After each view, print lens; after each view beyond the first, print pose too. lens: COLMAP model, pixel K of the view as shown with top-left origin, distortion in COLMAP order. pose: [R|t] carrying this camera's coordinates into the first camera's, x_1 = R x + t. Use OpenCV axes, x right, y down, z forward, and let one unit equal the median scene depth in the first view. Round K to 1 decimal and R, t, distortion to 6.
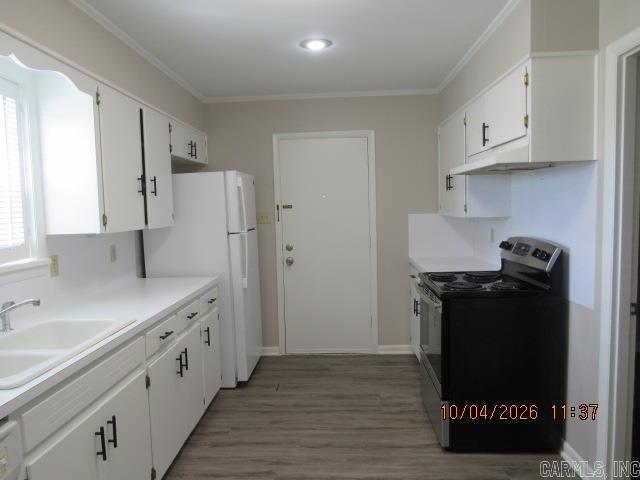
lens RADIAL K [[460.4, 0, 317.2], [0, 460.4, 240.3], [0, 0, 1]] dist [-0.007766, -0.001215]
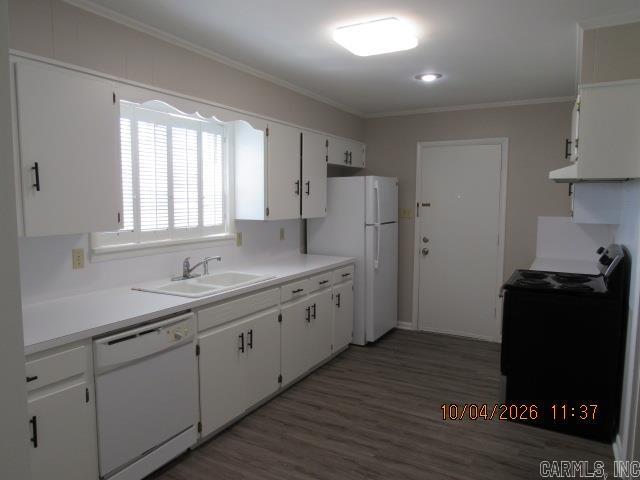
lens RADIAL K [[460.4, 0, 317.2], [0, 460.4, 240.3], [0, 0, 1]] dist [-0.007766, -0.001215]
pose [[0.897454, 0.073262, -0.434981, 0.262470], [-0.062824, 0.997288, 0.038349, -0.013116], [0.436611, -0.007089, 0.899622, -0.222198]]
